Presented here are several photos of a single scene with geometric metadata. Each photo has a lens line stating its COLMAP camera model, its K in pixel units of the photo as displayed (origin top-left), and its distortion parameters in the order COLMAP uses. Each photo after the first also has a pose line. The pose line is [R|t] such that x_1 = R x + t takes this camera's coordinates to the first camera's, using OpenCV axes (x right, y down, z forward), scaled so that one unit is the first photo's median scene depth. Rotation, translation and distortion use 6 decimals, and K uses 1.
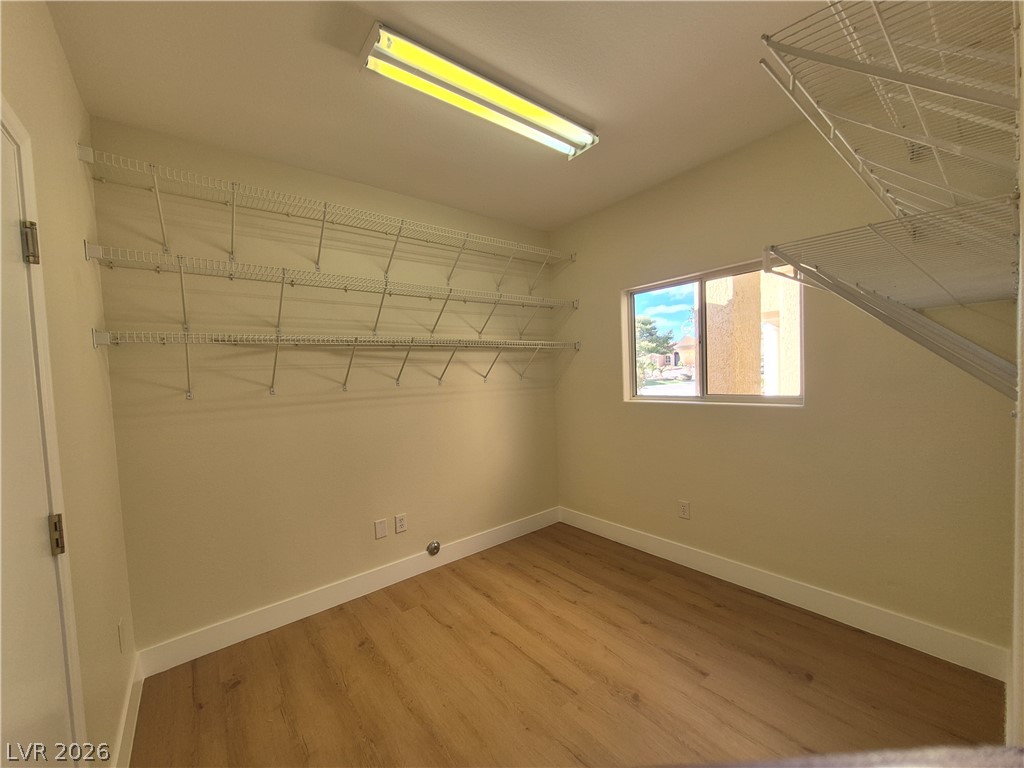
lens RADIAL K [[399.6, 0, 508.8], [0, 399.6, 388.7], [0, 0, 1]] dist [-0.002785, 0.000379]
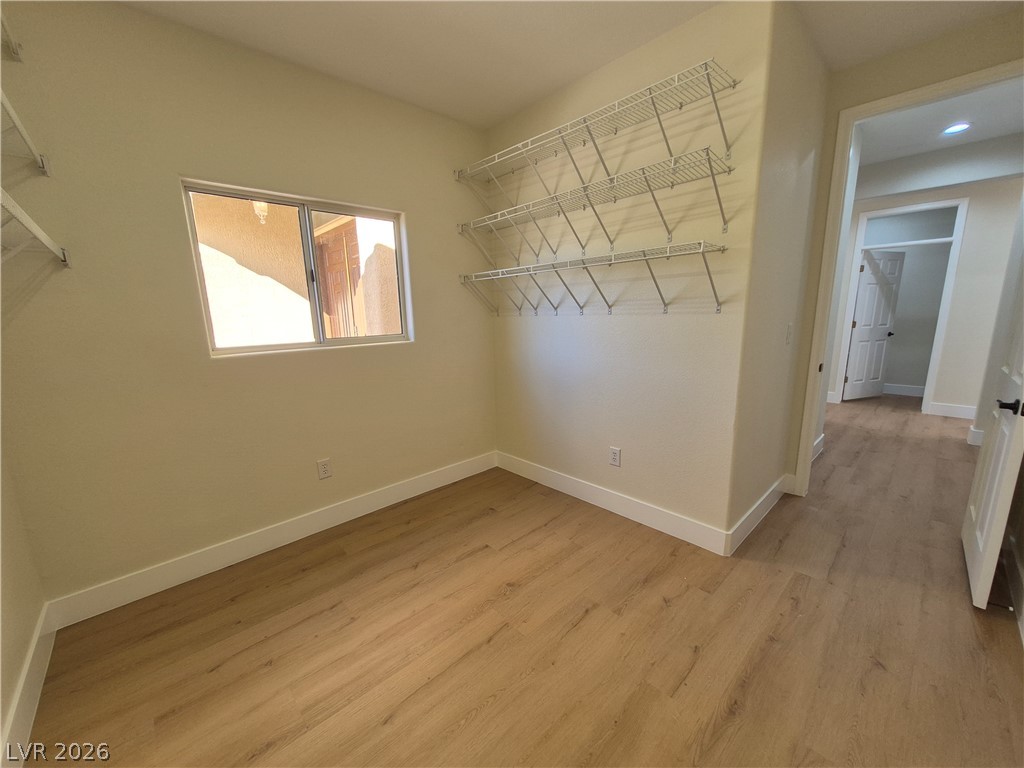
lens RADIAL K [[399.6, 0, 512.0], [0, 399.6, 385.4], [0, 0, 1]] dist [-0.002785, 0.000379]
pose [[-0.068766, -0.144974, 0.987043, -0.539803], [0.072117, 0.986074, 0.149856, 0.014512], [-0.995023, 0.081487, -0.057353, 0.726199]]
